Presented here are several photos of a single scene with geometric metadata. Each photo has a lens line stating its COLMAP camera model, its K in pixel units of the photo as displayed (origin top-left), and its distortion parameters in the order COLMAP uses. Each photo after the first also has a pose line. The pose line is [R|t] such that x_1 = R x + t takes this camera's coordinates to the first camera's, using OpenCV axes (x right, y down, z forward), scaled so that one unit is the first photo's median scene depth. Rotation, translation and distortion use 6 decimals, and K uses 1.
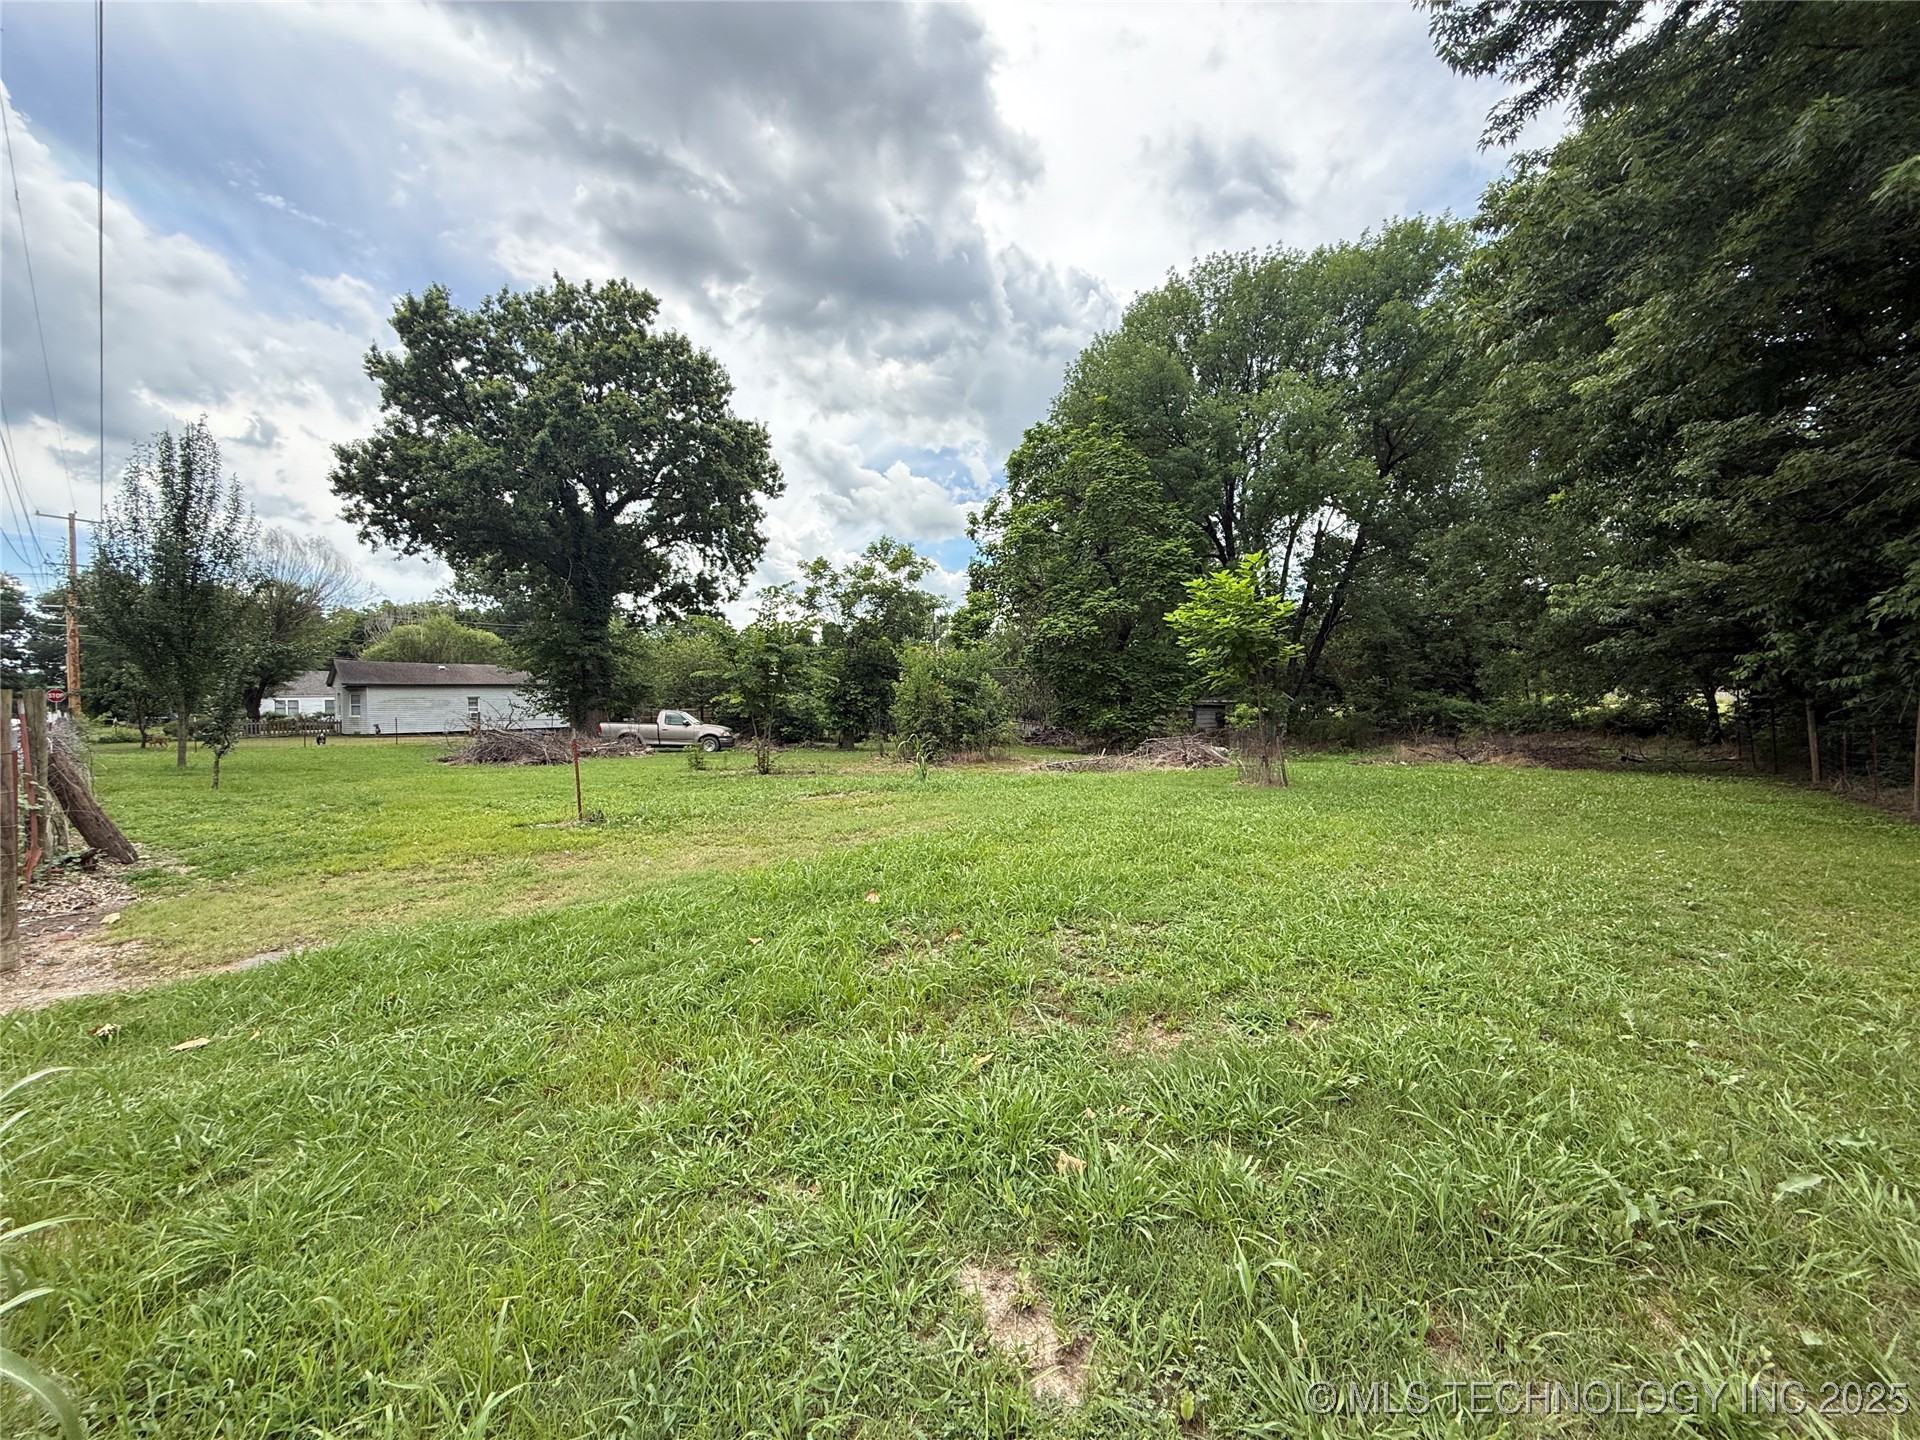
lens RADIAL K [[771.0, 0, 949.9], [0, 771.0, 719.5], [0, 0, 1]] dist [-0.000026, 0.000046]
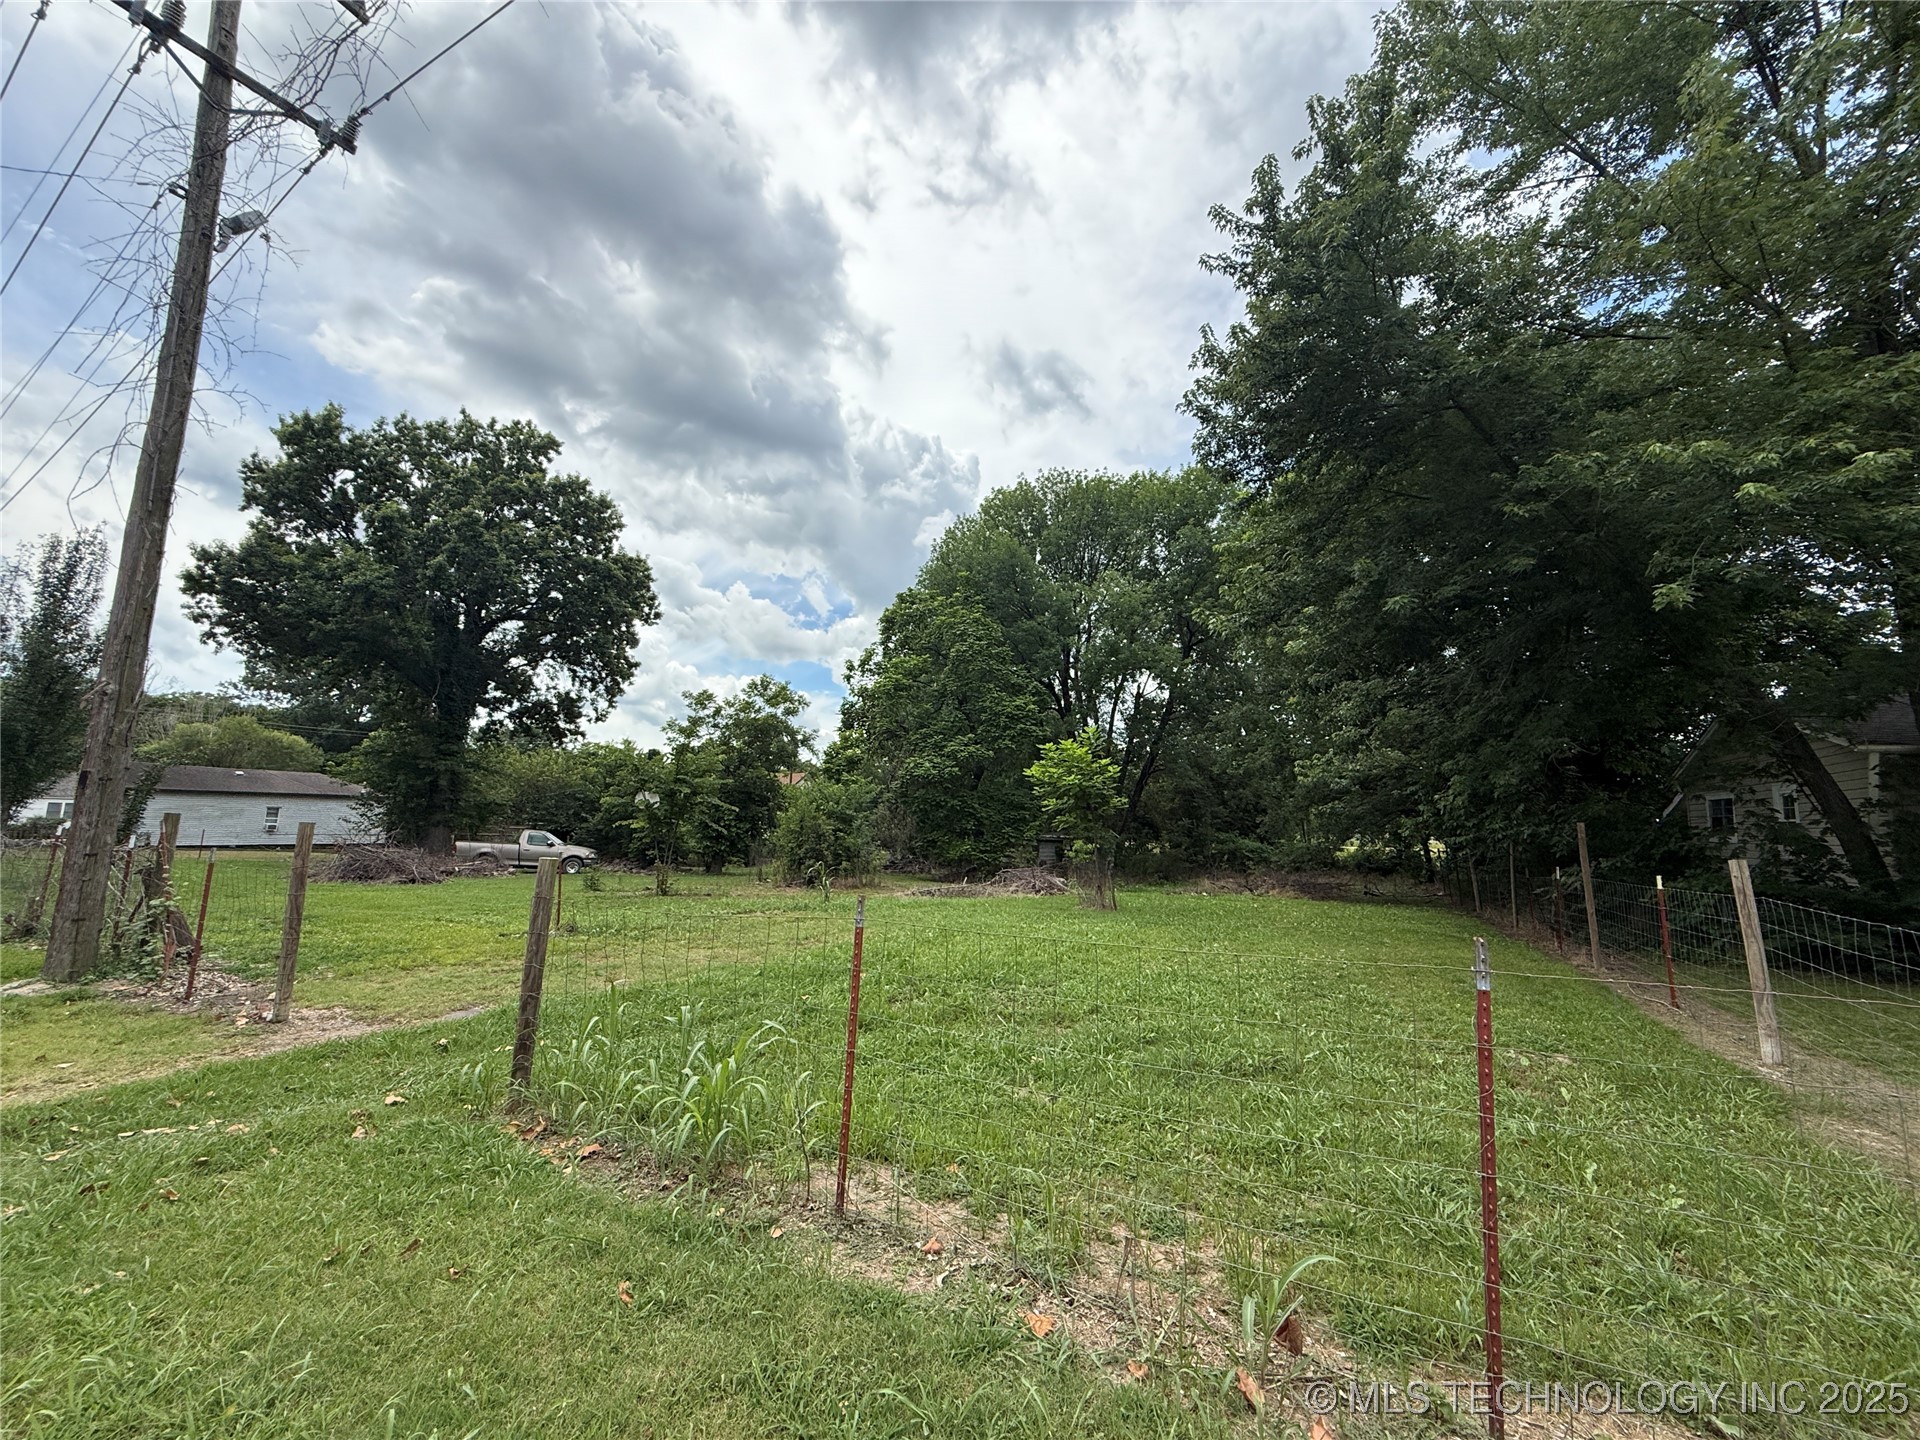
lens RADIAL K [[771.0, 0, 952.1], [0, 771.0, 720.6], [0, 0, 1]] dist [-0.000026, 0.000046]
pose [[0.977762, 0.058827, 0.201300, -0.048095], [-0.025630, 0.986177, -0.163703, -0.002908], [-0.208147, 0.154903, 0.965753, -0.103627]]
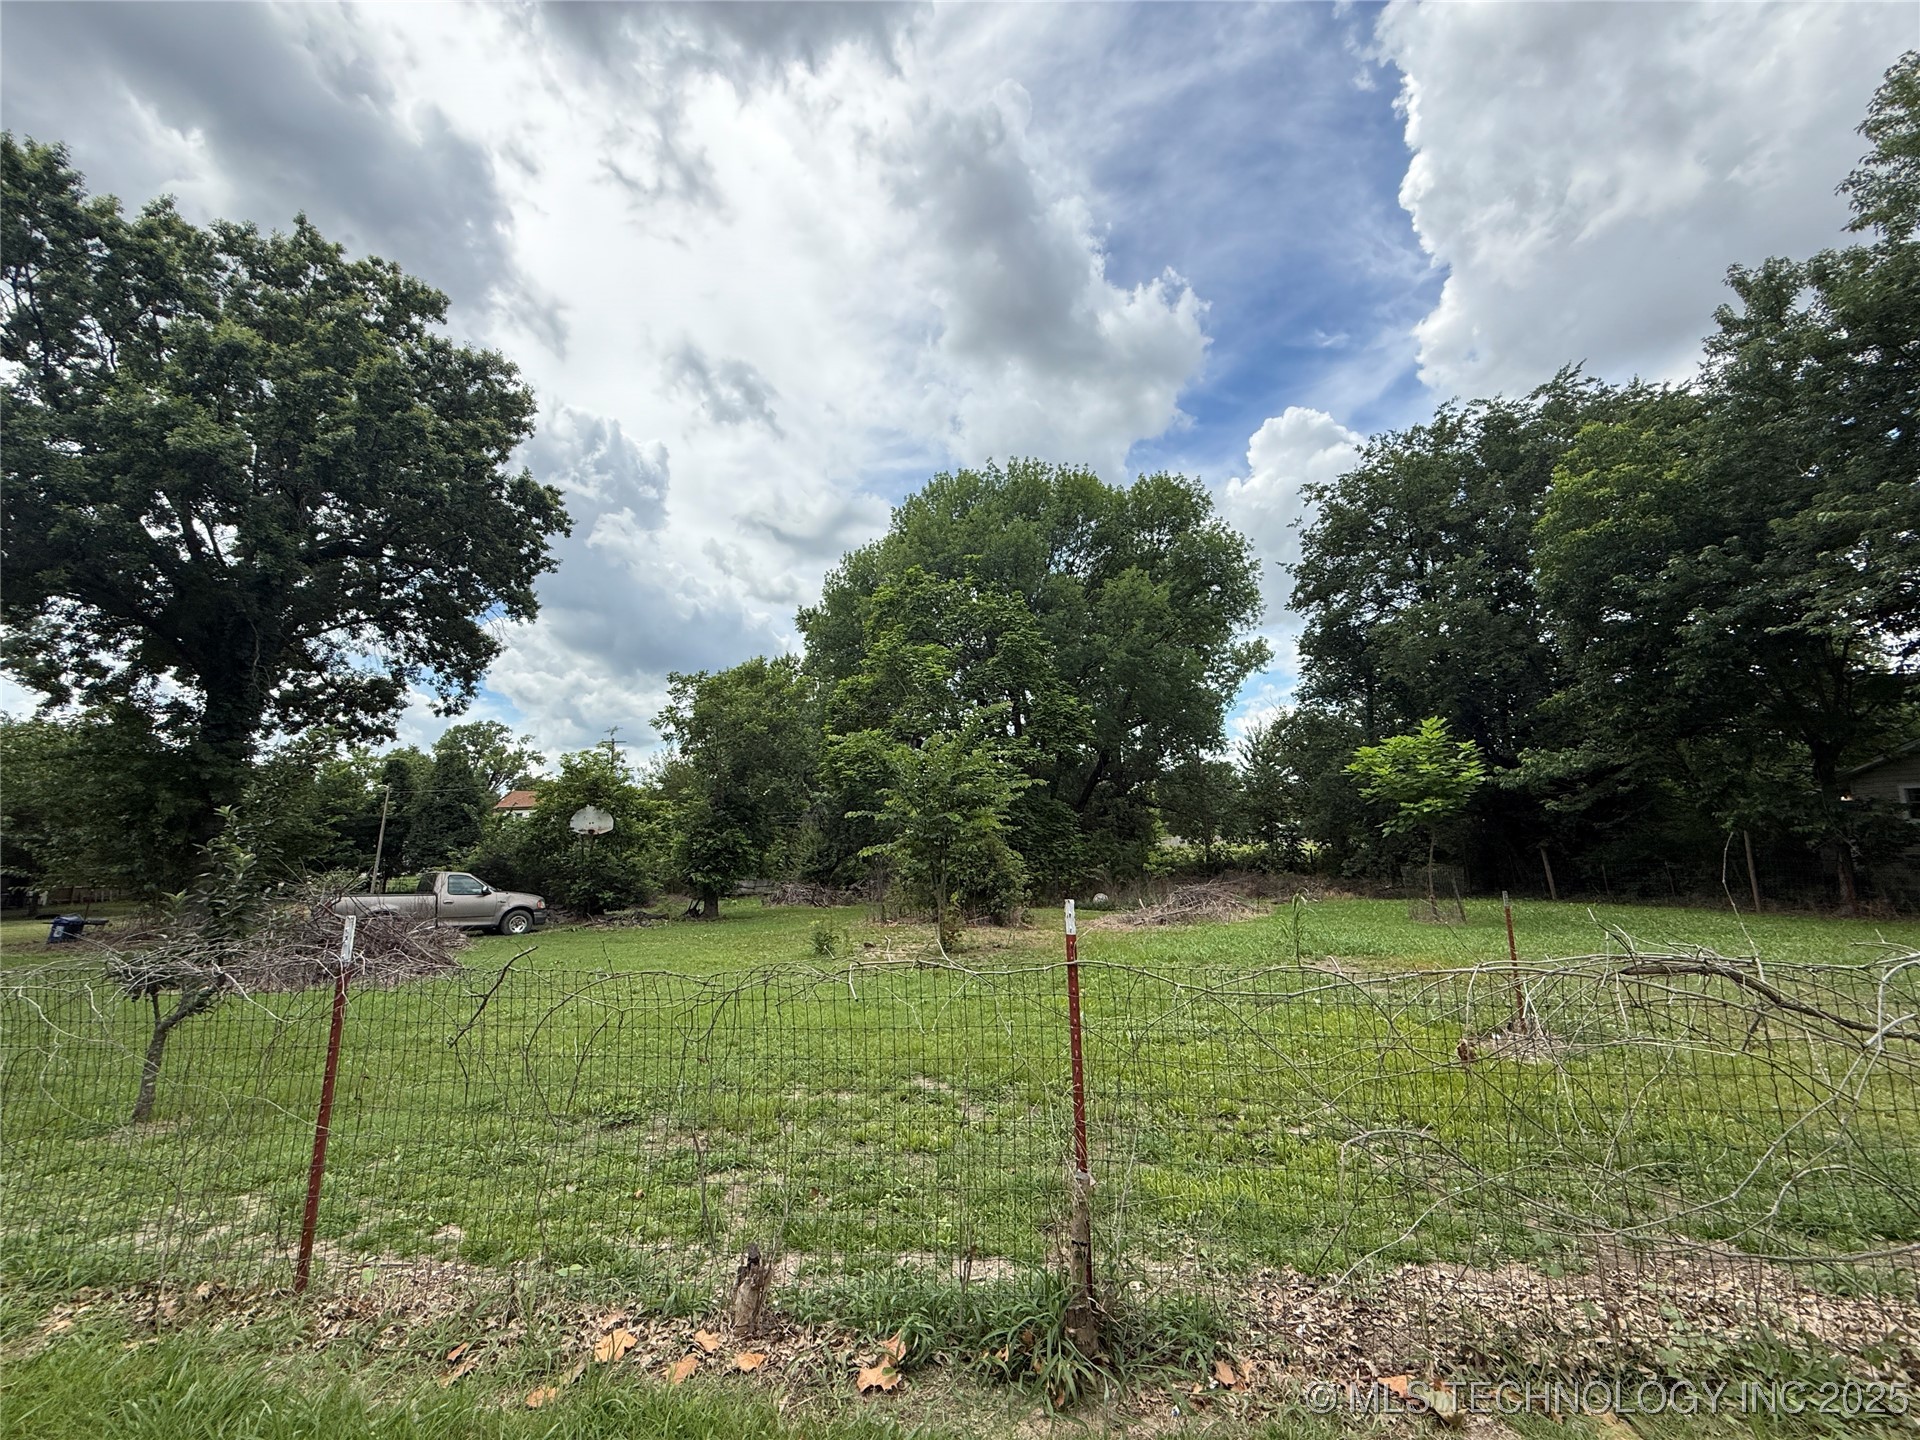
lens RADIAL K [[771.0, 0, 957.1], [0, 771.0, 722.4], [0, 0, 1]] dist [-0.000026, 0.000046]
pose [[0.827136, 0.083371, 0.555784, -0.419420], [0.023418, 0.982964, -0.182301, -0.008811], [-0.561514, 0.163803, 0.811092, 0.231603]]
